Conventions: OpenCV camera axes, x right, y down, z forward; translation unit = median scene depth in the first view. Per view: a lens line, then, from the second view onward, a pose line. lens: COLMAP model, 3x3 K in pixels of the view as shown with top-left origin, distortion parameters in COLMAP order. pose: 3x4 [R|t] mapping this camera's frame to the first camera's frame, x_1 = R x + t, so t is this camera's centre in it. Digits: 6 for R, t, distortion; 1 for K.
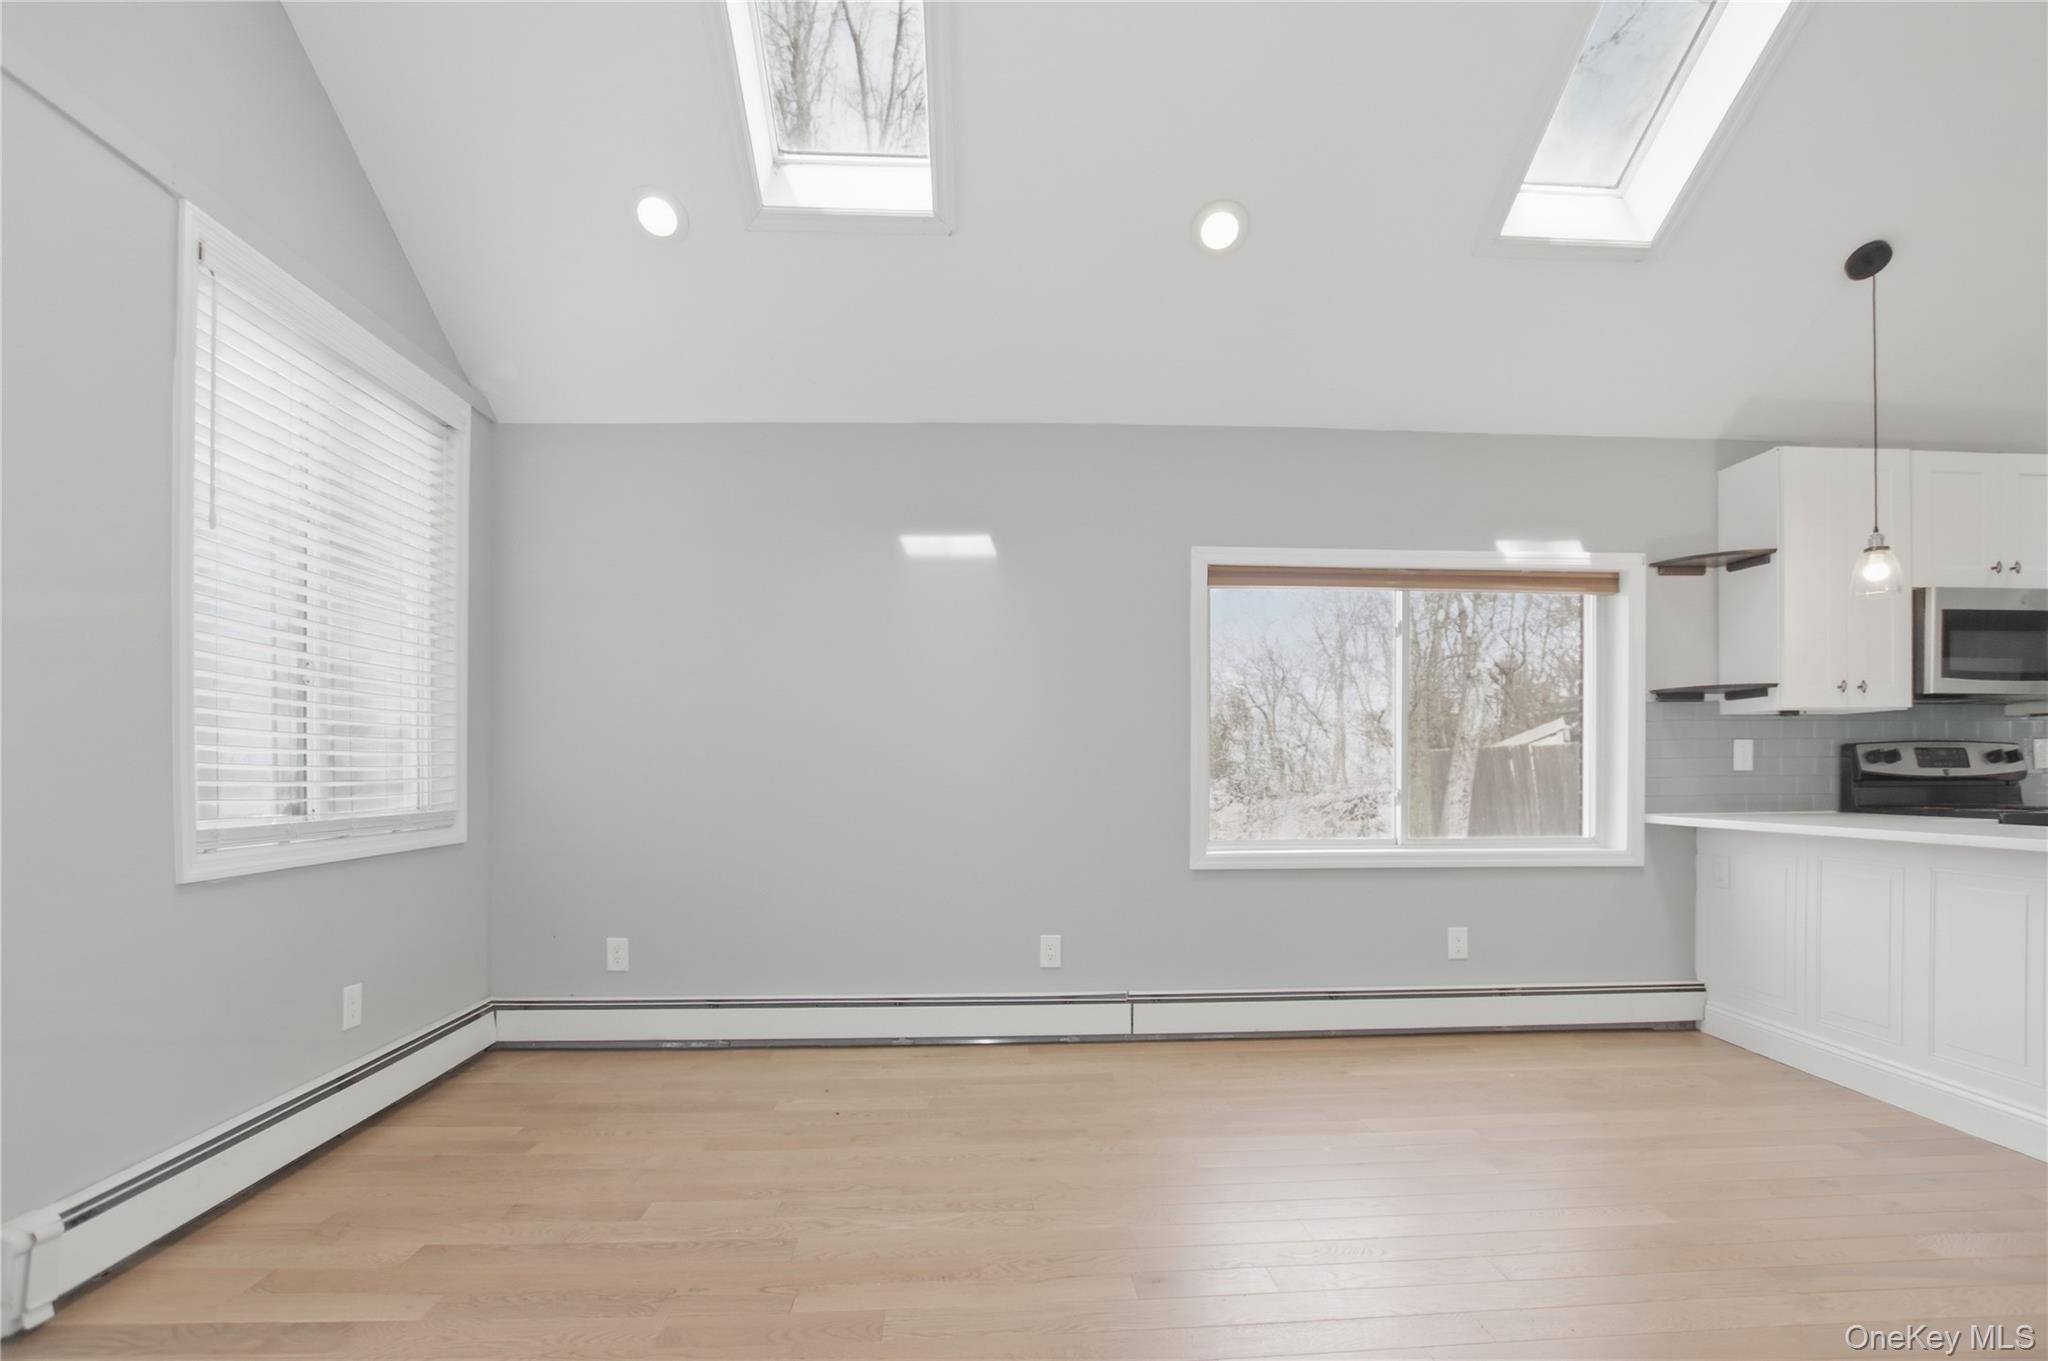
lens RADIAL K [[948.1, 0, 1025.6], [0, 948.1, 776.0], [0, 0, 1]] dist [0.001659, 0.000089]
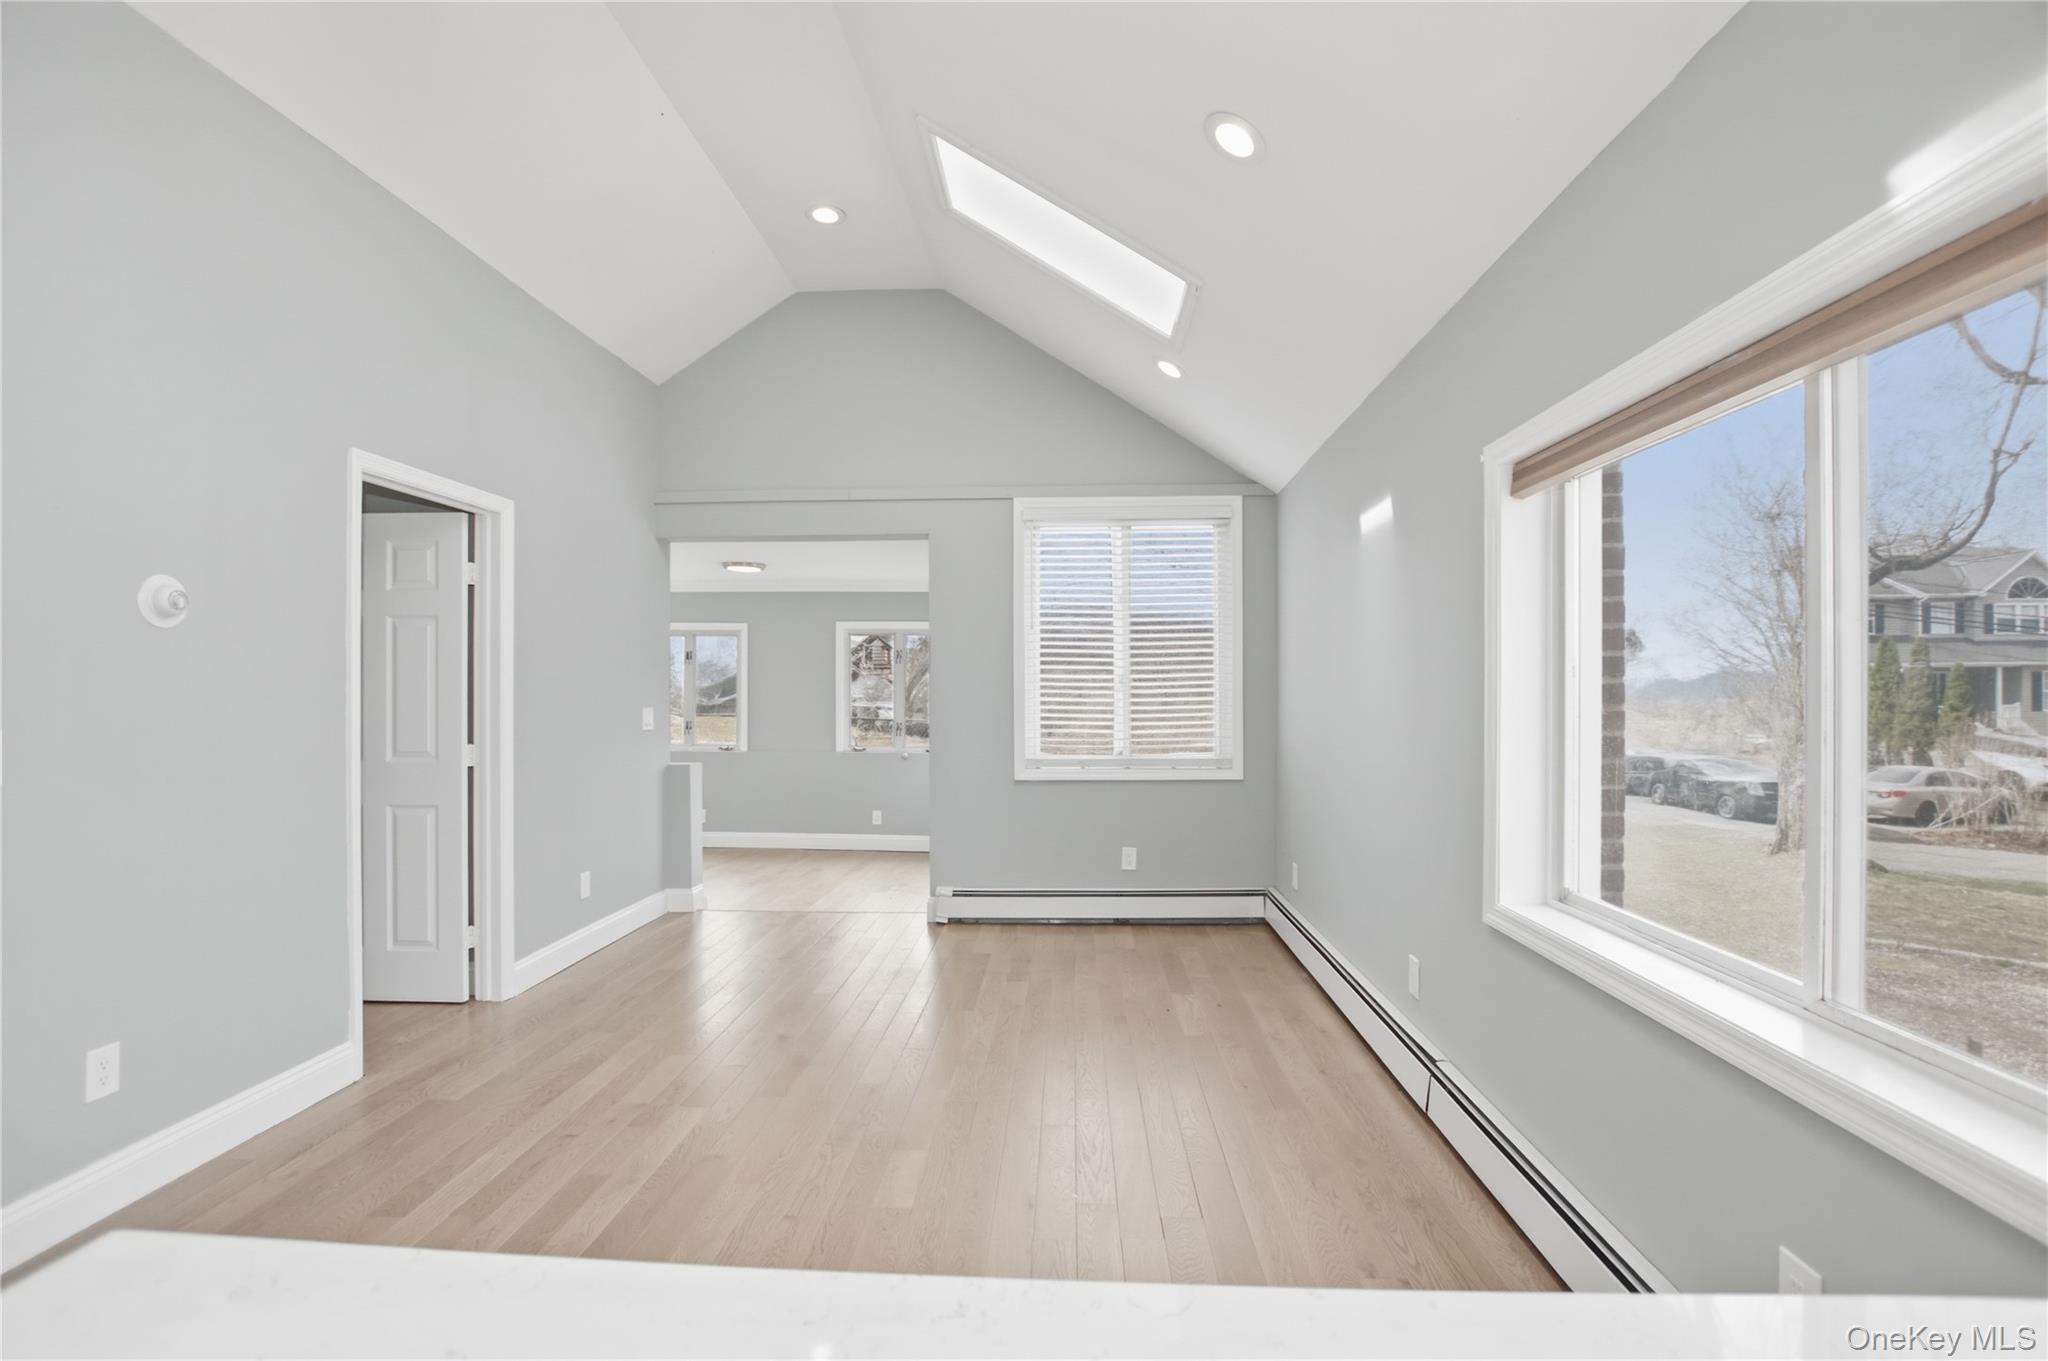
lens RADIAL K [[923.0, 0, 1034.5], [0, 923.0, 689.3], [0, 0, 1]] dist [-0.016081, -0.000090]
pose [[-0.073003, -0.010997, -0.997271, 1.028114], [-0.002191, 0.999939, -0.010866, -0.065615], [0.997329, 0.001392, -0.073023, 0.867107]]
